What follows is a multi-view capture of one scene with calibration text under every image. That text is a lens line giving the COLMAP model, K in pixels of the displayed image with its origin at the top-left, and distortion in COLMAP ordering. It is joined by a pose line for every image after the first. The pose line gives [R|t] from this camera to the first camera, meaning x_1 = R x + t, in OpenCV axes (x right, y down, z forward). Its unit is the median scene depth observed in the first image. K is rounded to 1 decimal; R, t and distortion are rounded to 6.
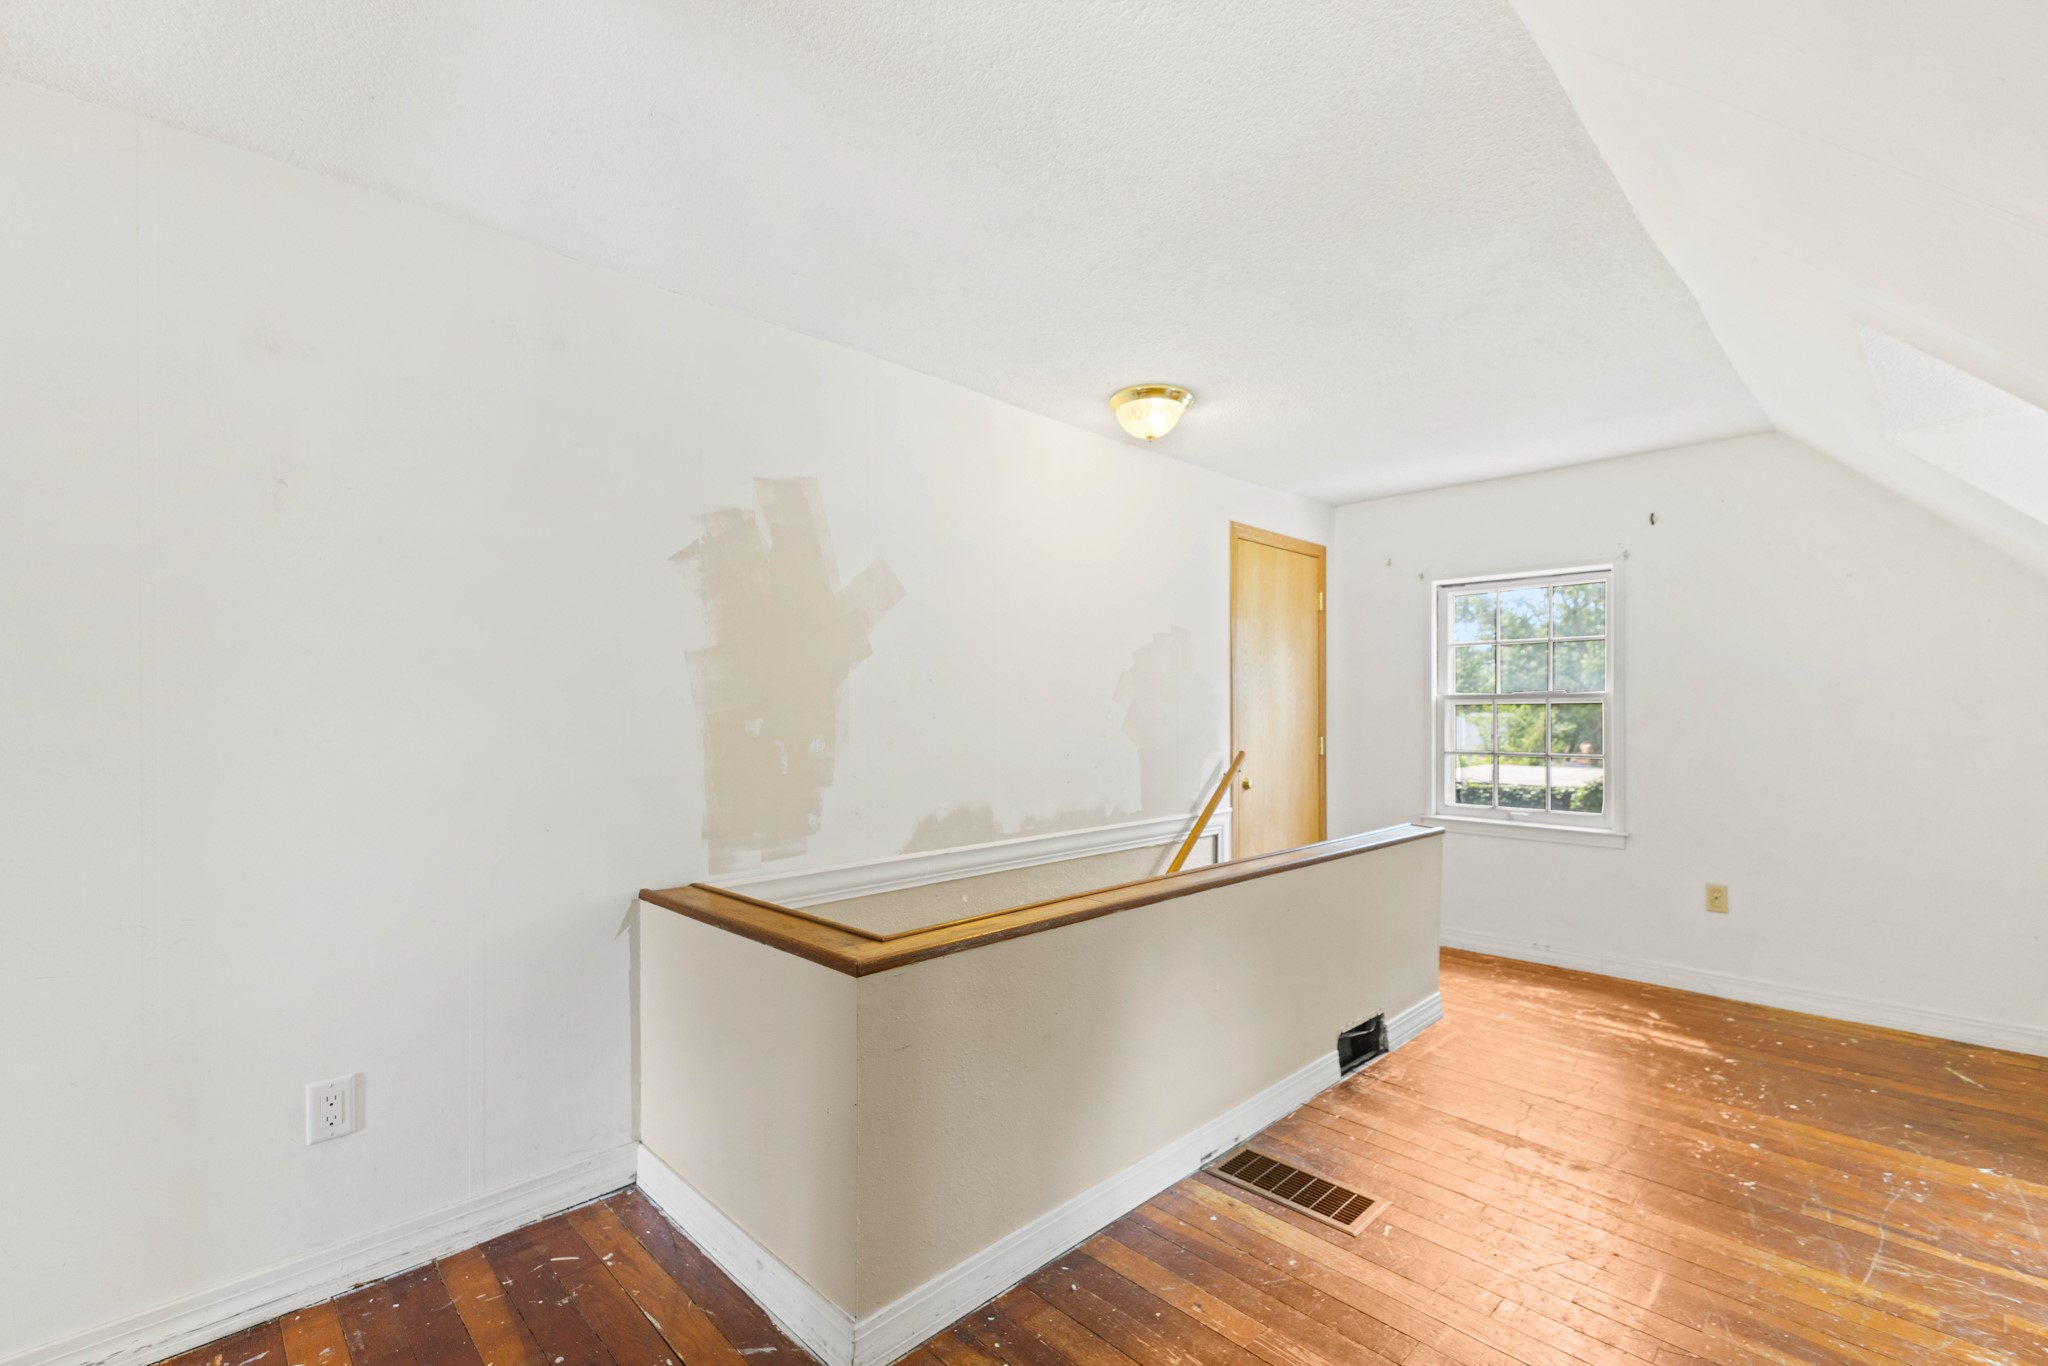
lens RADIAL K [[899.8, 0, 1027.8], [0, 899.8, 704.7], [0, 0, 1]] dist [0.002690, 0.000550]
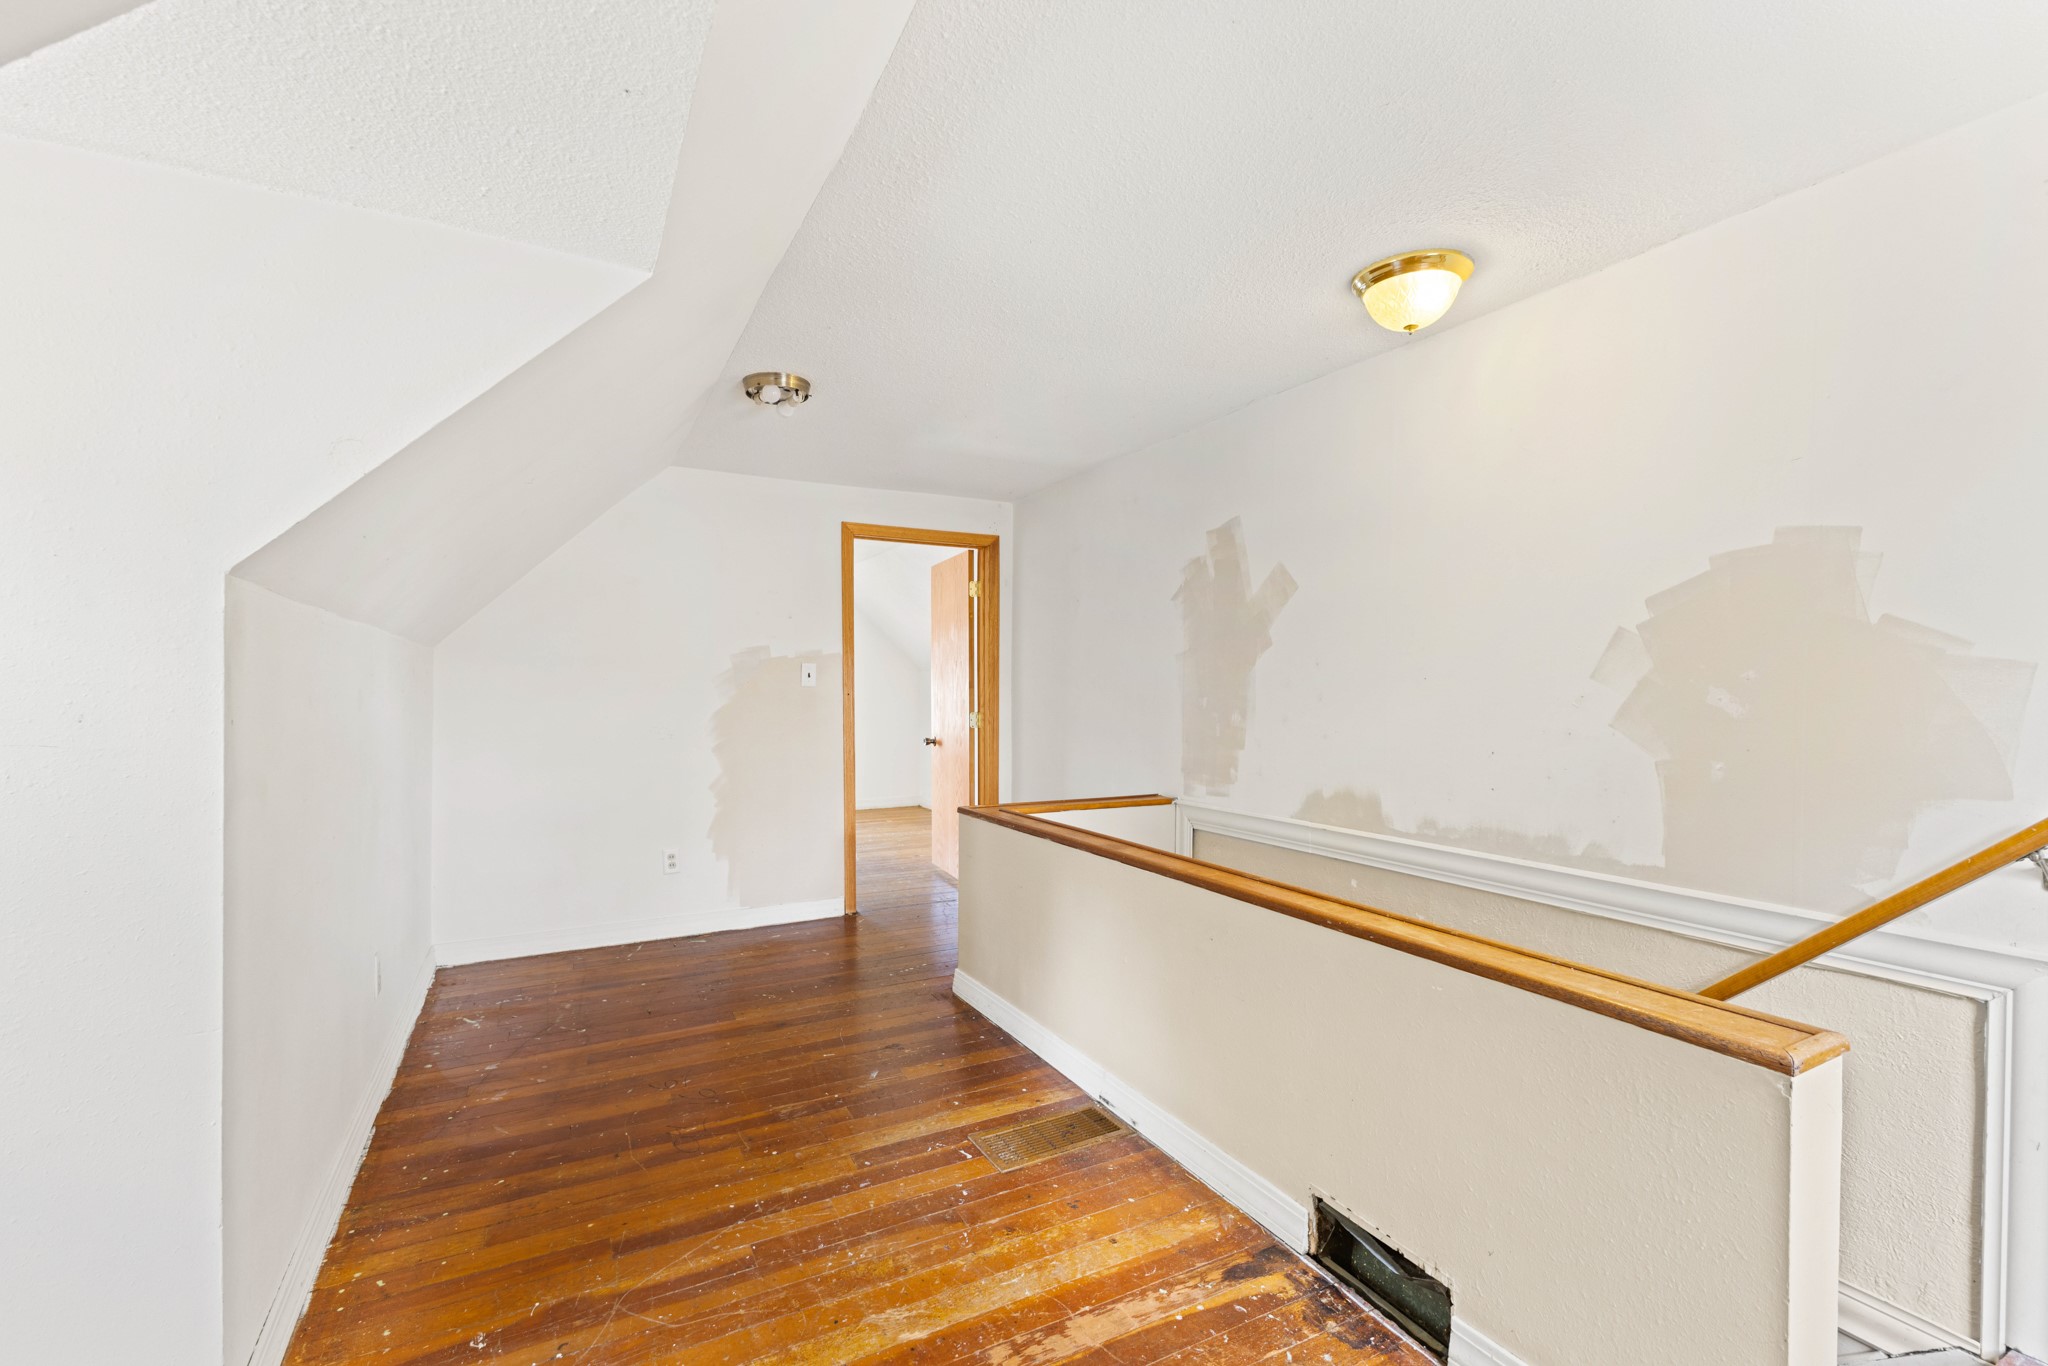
lens RADIAL K [[890.5, 0, 1016.0], [0, 890.5, 693.4], [0, 0, 1]] dist [0.002973, -0.000032]
pose [[-0.295091, 0.003414, -0.955463, 1.010199], [-0.001109, 0.999992, 0.003916, 0.004441], [0.955468, 0.002215, -0.295085, 0.973943]]
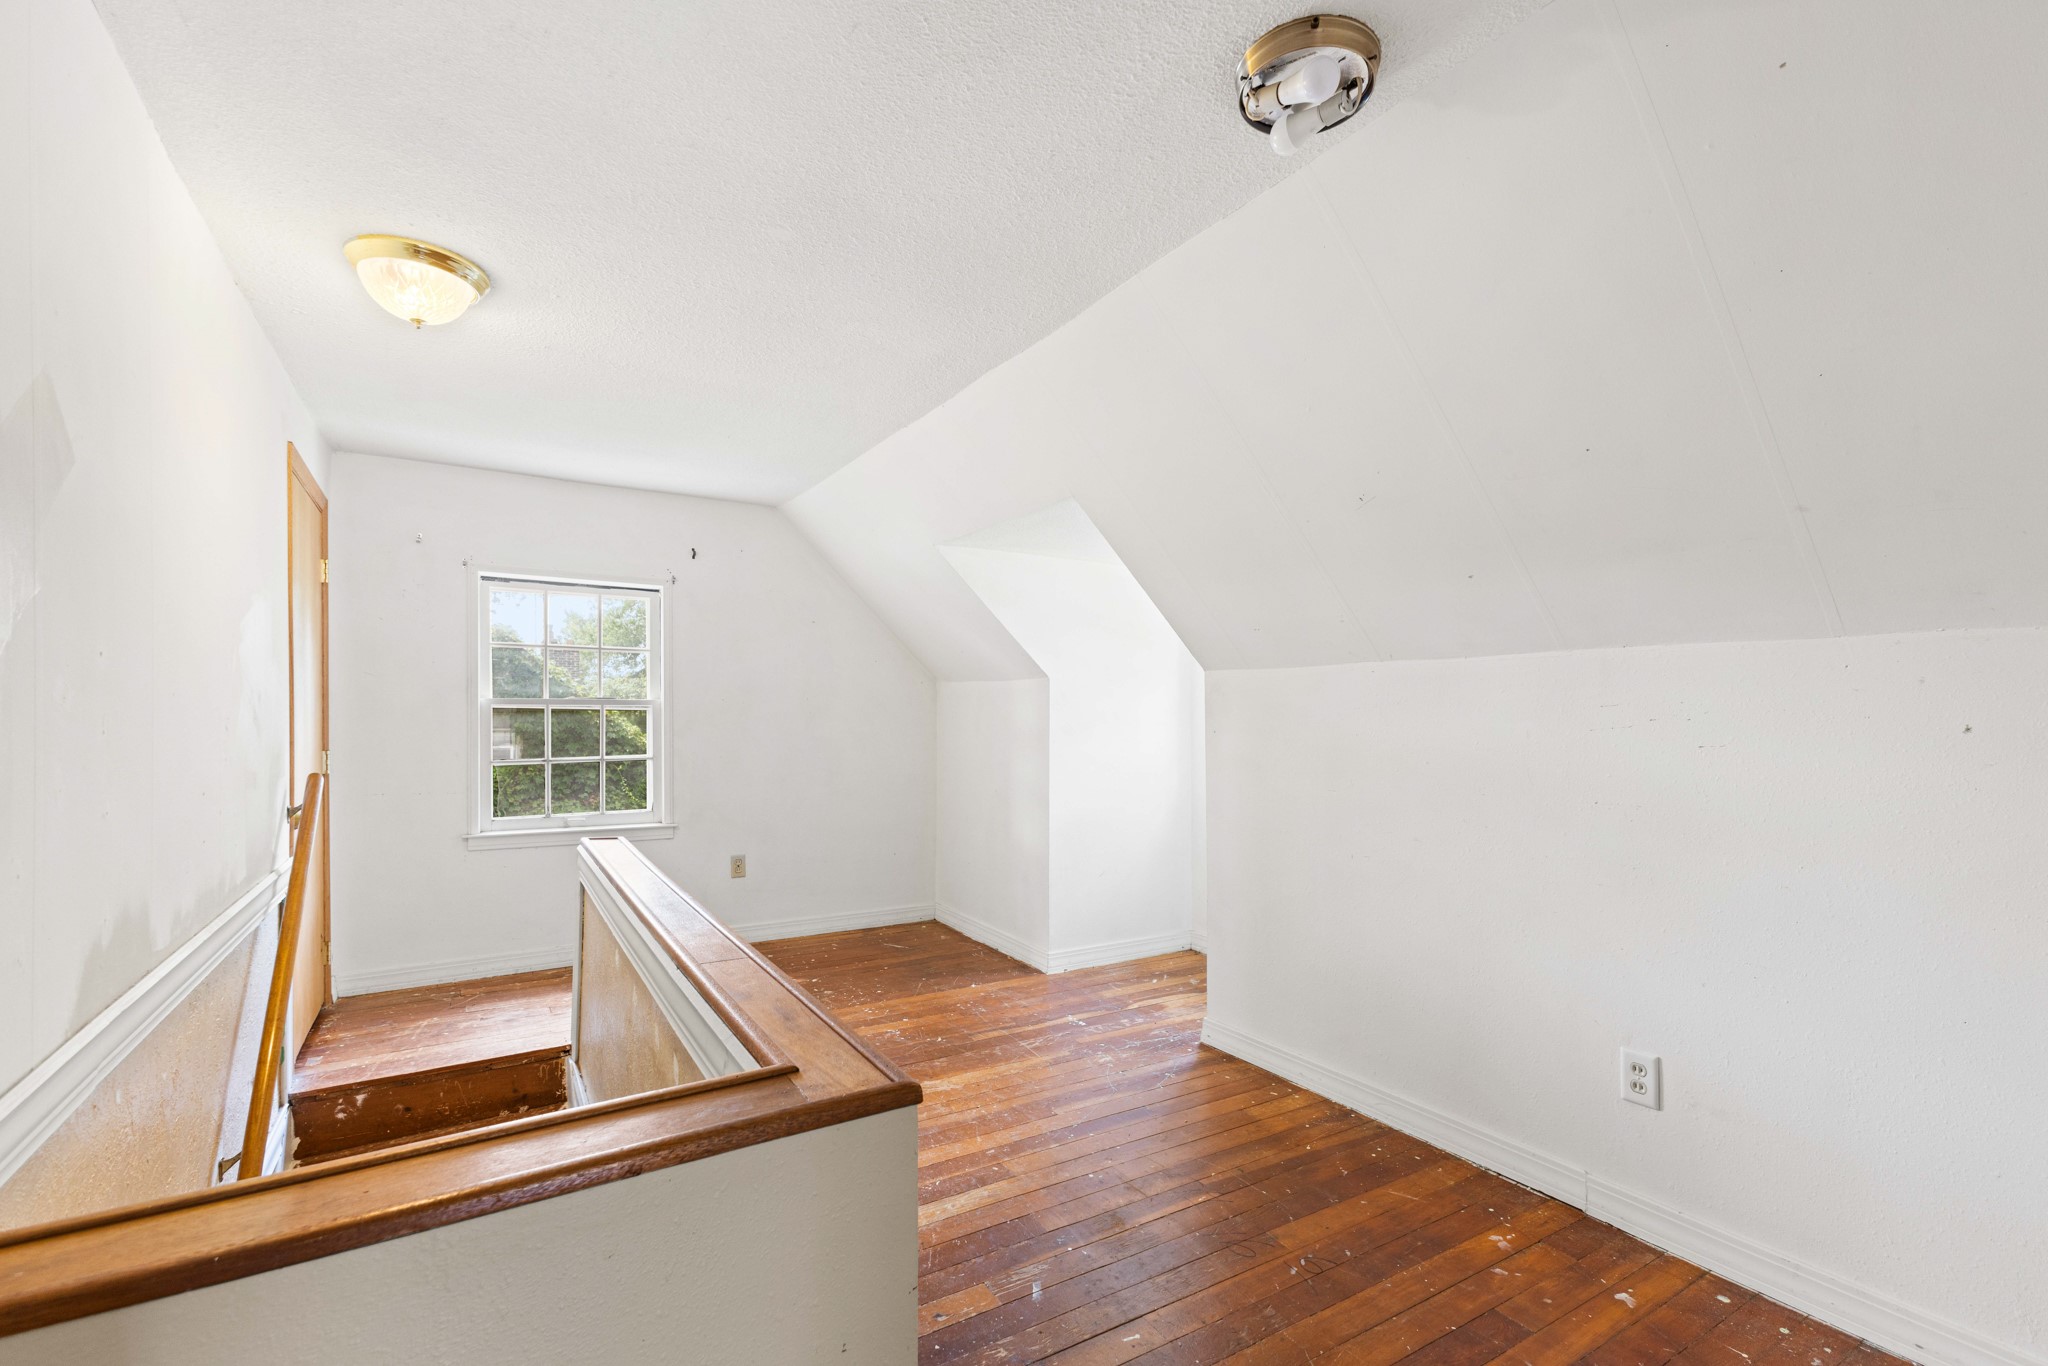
lens RADIAL K [[904.4, 0, 1023.5], [0, 904.4, 712.9], [0, 0, 1]] dist [0.000026, -0.000179]
pose [[0.225573, 0.003412, 0.974220, -0.473285], [-0.007629, 0.999969, -0.001736, 0.000897], [-0.974196, -0.007041, 0.225592, 0.420922]]
